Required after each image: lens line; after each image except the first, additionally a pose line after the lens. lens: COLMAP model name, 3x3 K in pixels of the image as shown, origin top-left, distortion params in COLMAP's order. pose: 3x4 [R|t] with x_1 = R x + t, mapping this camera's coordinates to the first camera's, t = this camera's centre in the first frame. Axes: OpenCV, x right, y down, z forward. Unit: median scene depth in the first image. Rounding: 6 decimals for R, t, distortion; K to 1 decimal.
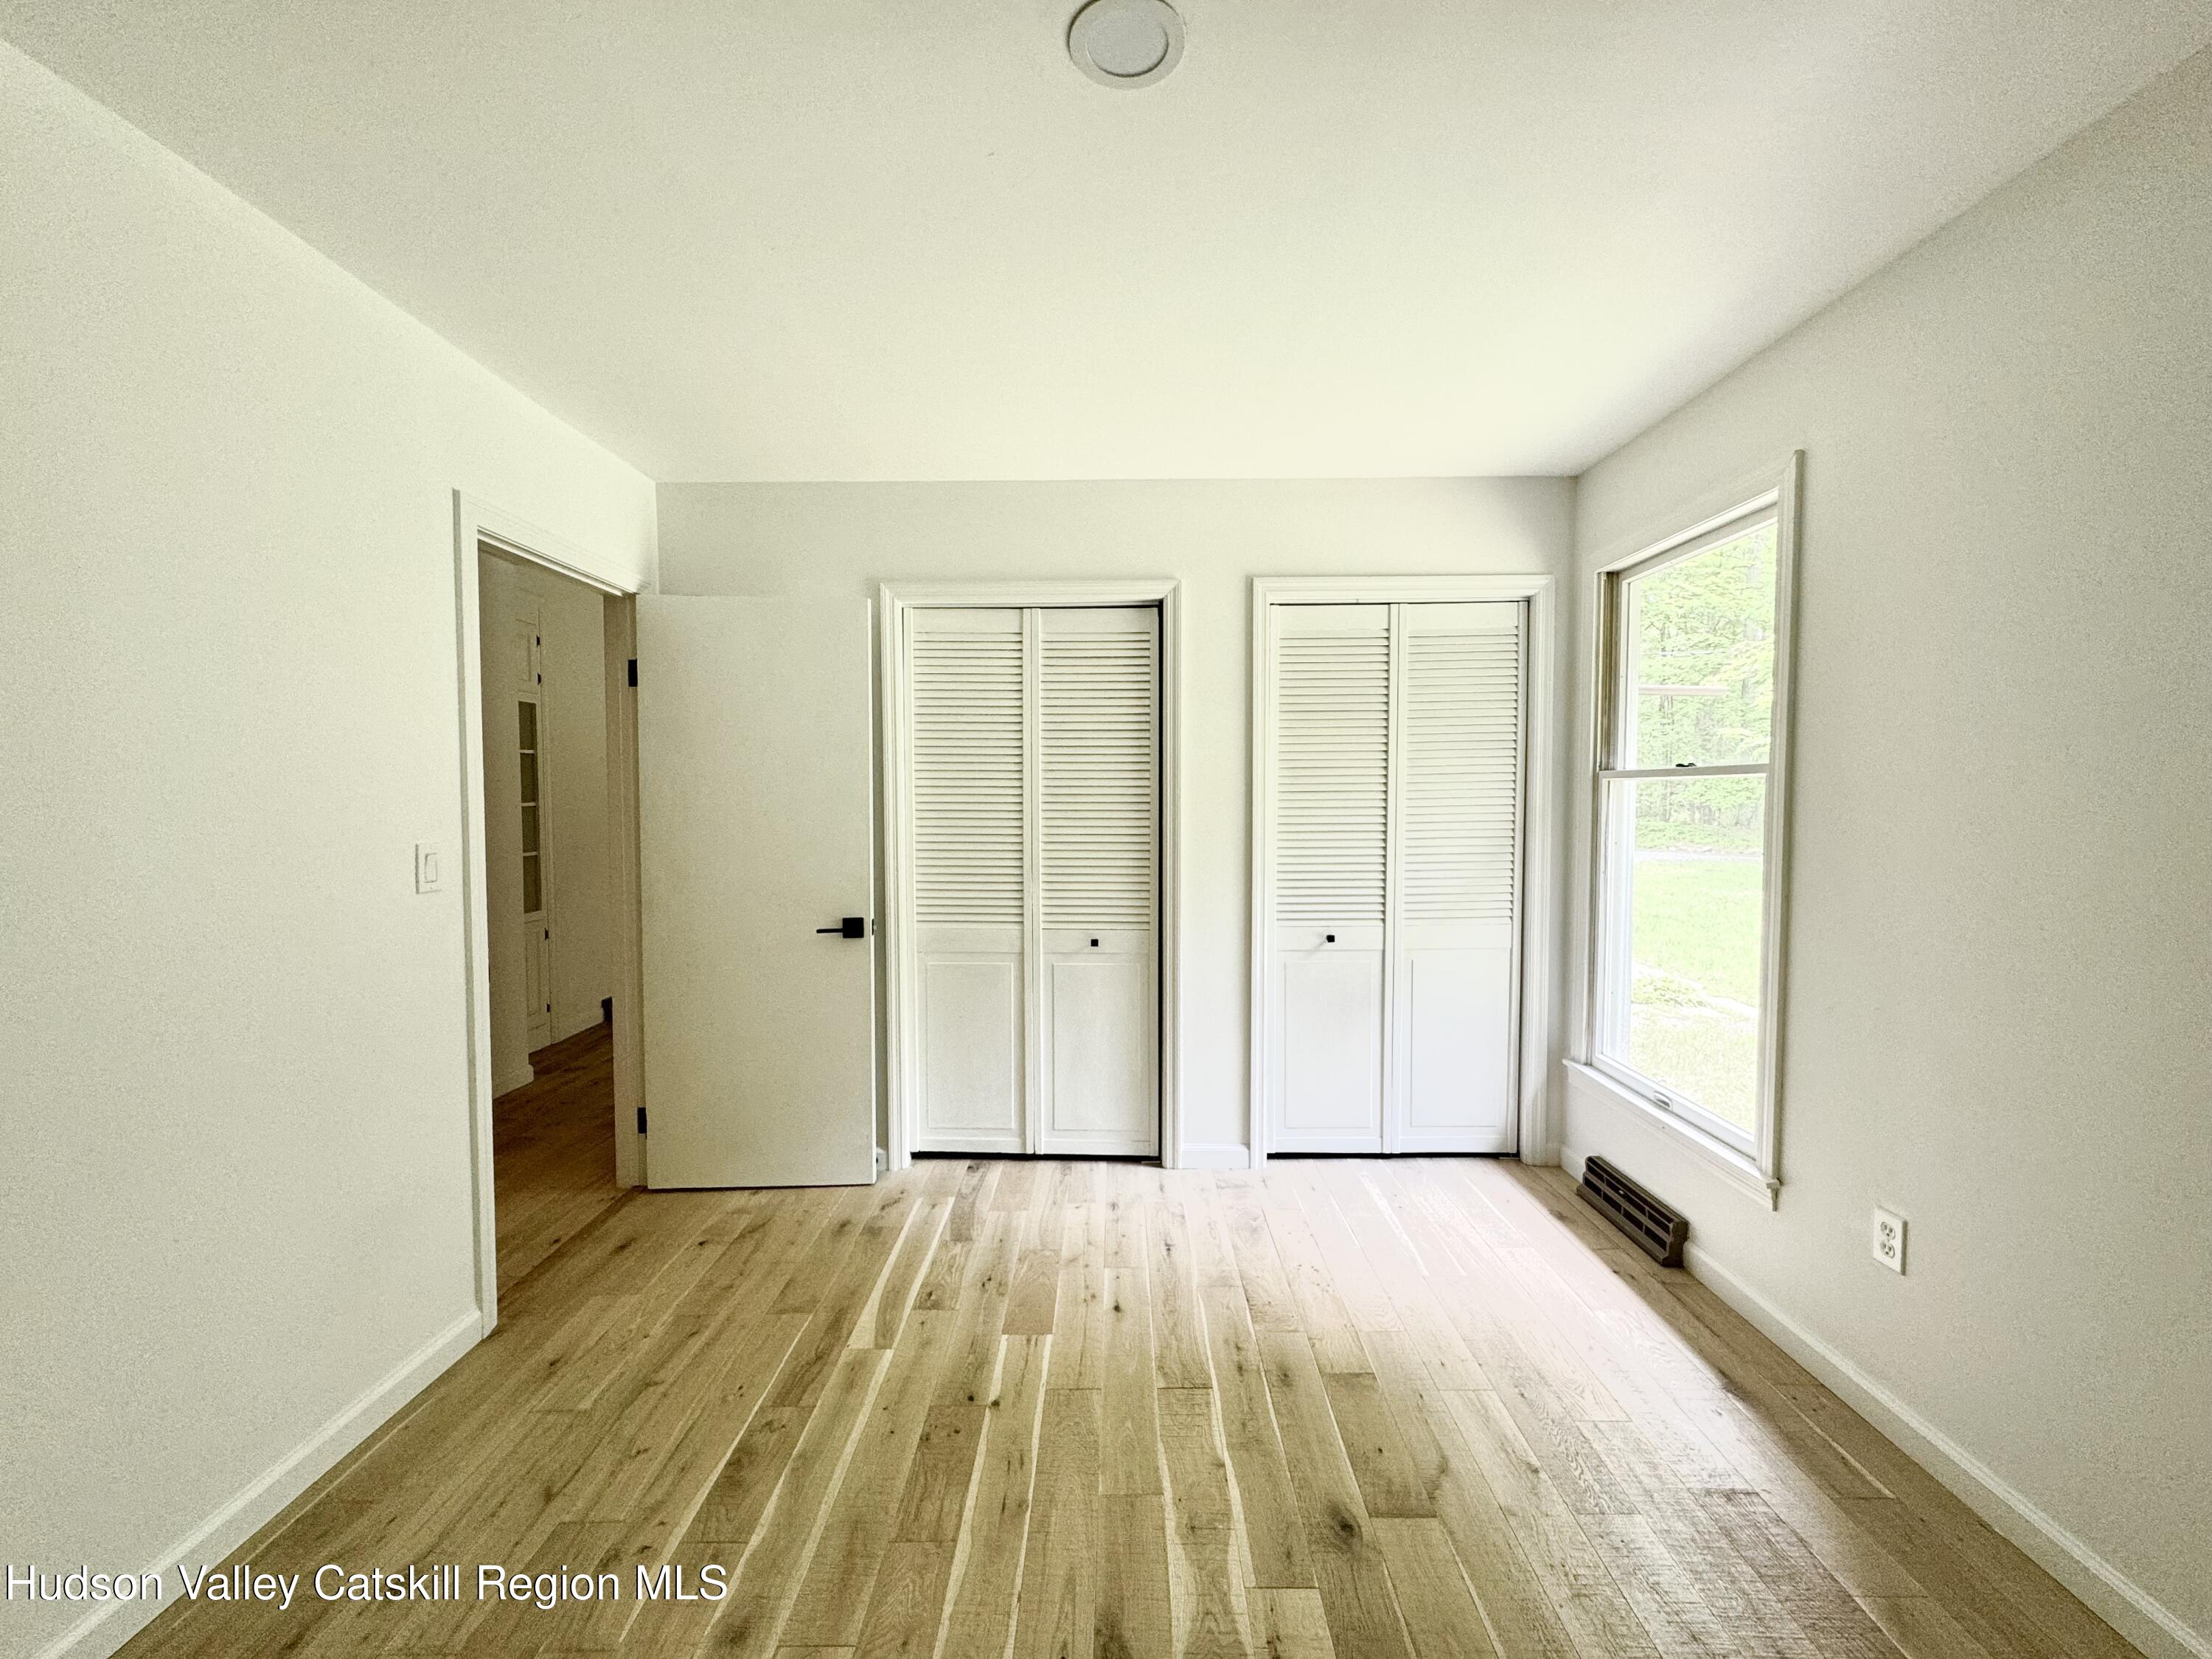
lens RADIAL K [[887.1, 0, 1106.0], [0, 887.1, 829.5], [0, 0, 1]] dist [0.000481, 0.000373]
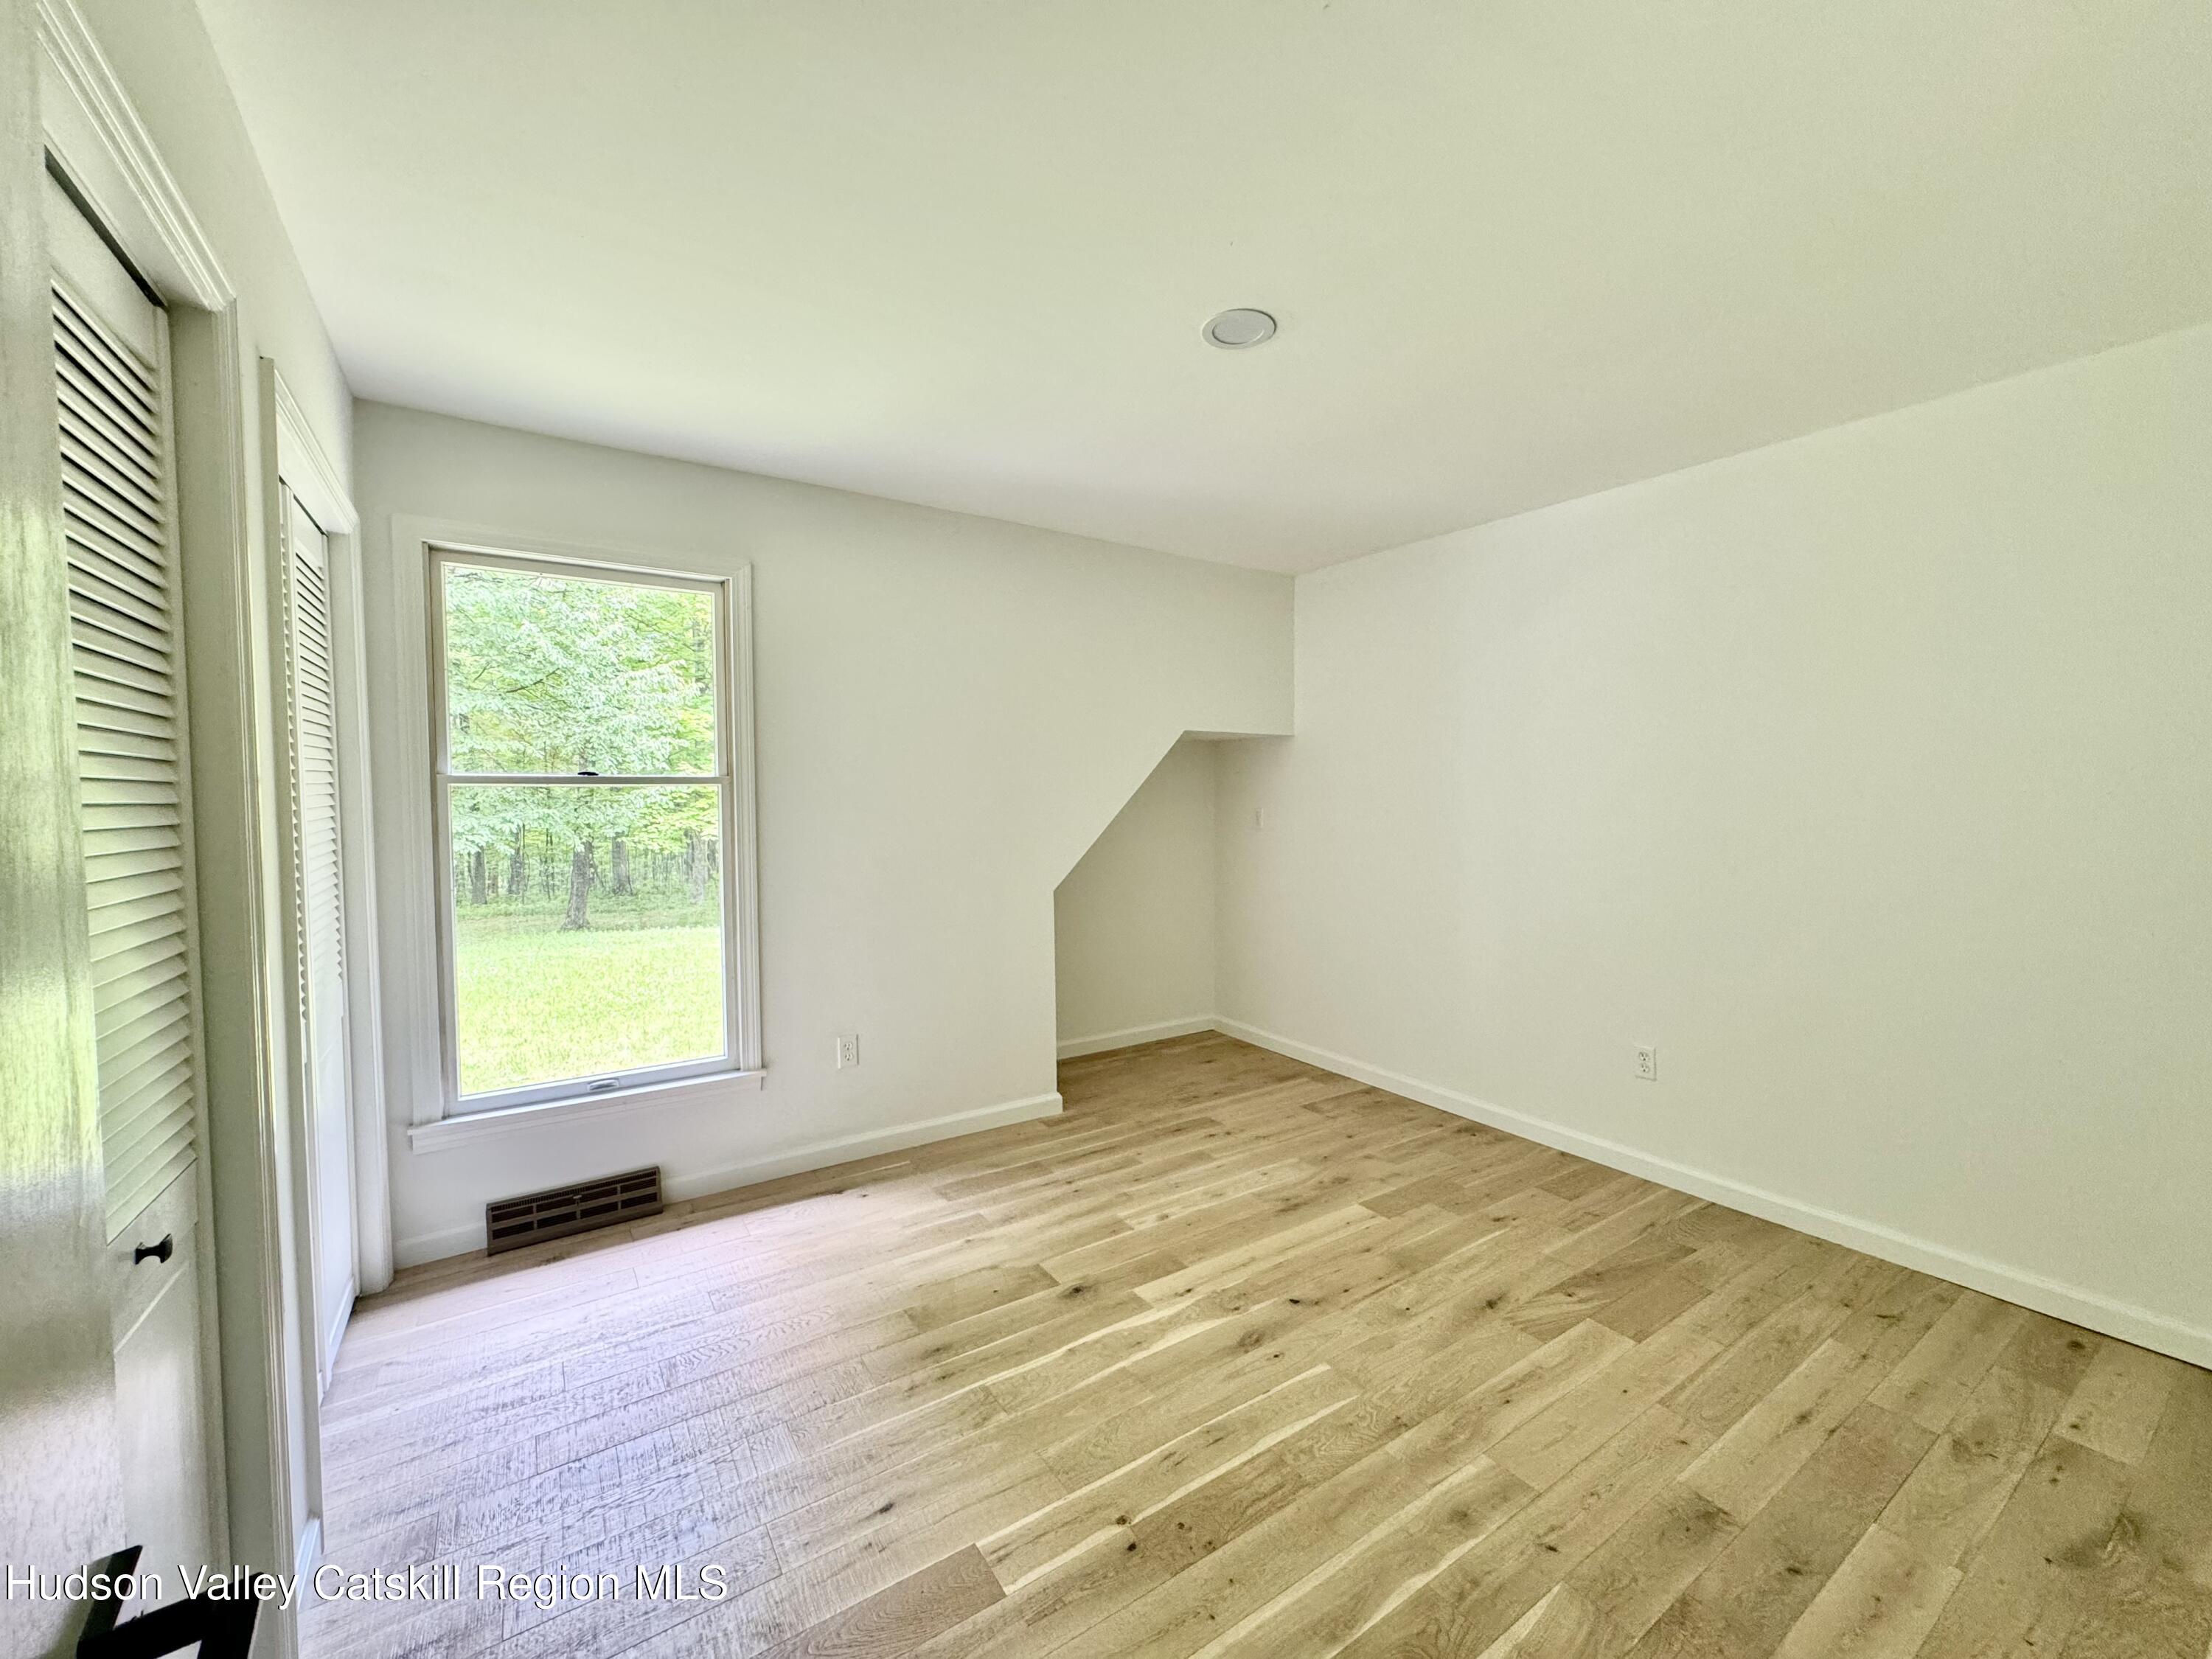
lens RADIAL K [[887.1, 0, 1106.0], [0, 887.1, 829.5], [0, 0, 1]] dist [0.000481, 0.000373]
pose [[-0.569181, -0.028976, 0.821702, -0.876408], [0.040494, 0.997178, 0.063213, -0.068849], [-0.821215, 0.069253, -0.566401, 1.603039]]
